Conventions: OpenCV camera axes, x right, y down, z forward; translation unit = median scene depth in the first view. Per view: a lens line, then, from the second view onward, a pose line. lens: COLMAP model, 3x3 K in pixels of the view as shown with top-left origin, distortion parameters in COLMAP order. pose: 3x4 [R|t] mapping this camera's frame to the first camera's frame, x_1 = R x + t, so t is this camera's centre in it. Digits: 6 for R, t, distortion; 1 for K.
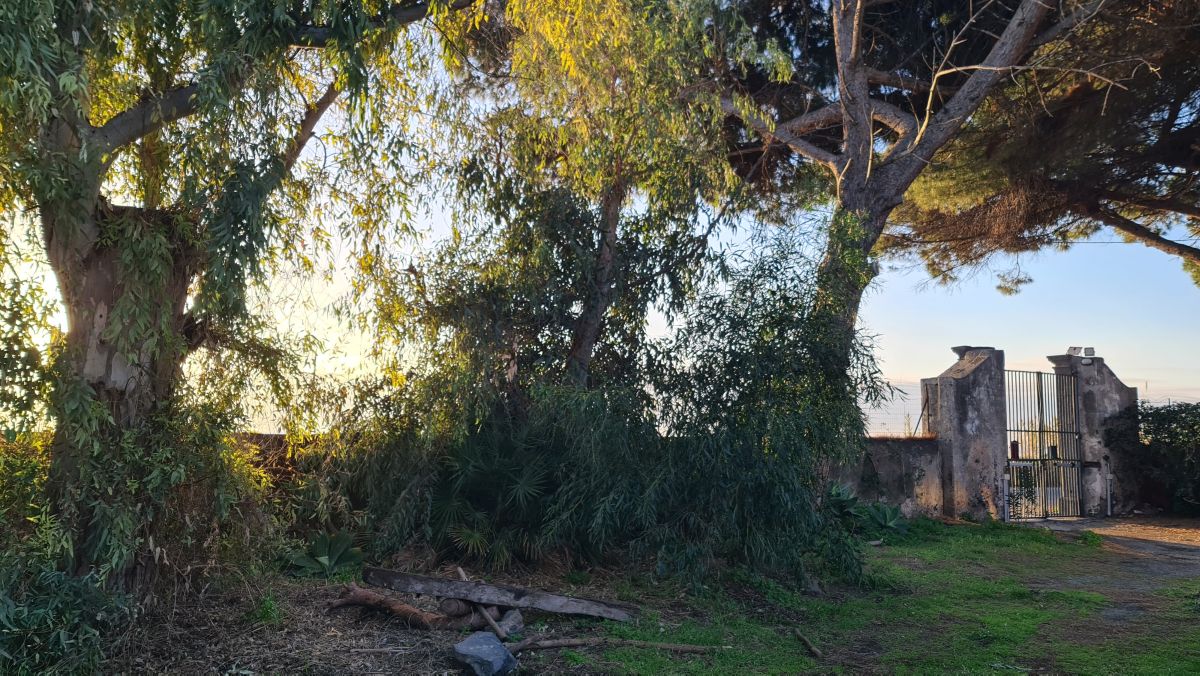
lens RADIAL K [[873.0, 0, 599.5], [0, 873.0, 336.7], [0, 0, 1]] dist [0.015398, 0.002887]
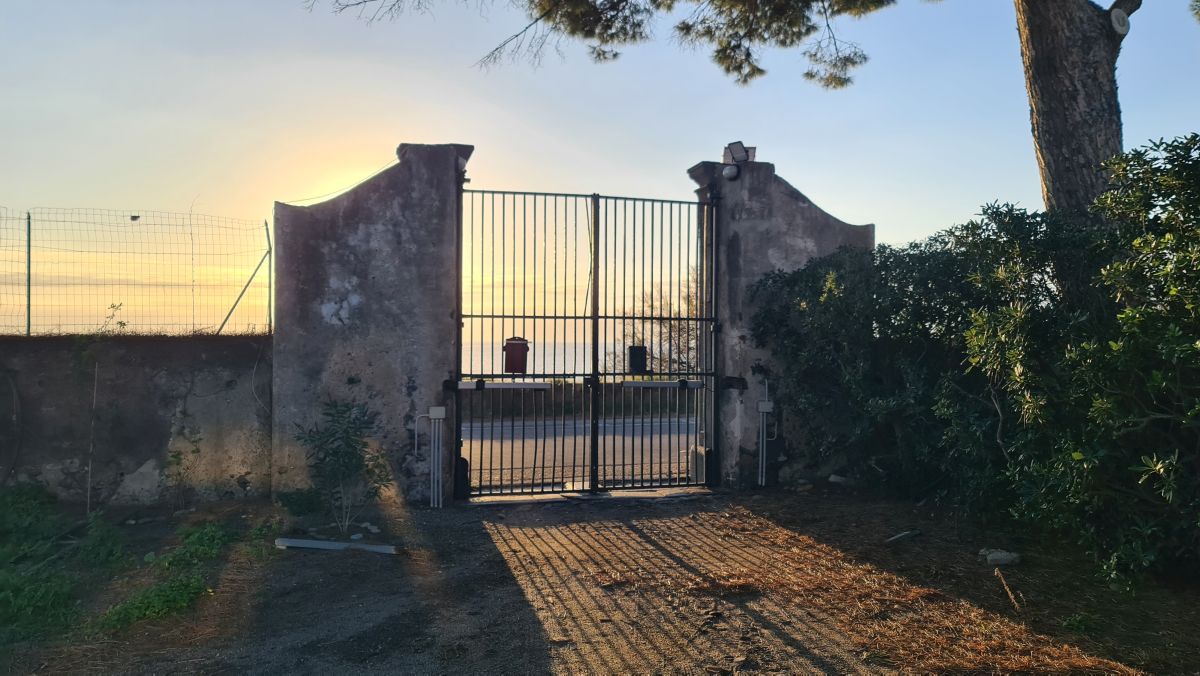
lens RADIAL K [[873.0, 0, 600.2], [0, 873.0, 340.0], [0, 0, 1]] dist [0.015398, 0.002887]
pose [[0.974317, -0.010804, -0.224920, 0.598297], [0.036776, 0.993072, 0.111605, 0.064469], [0.222156, -0.117010, 0.967965, 0.513202]]
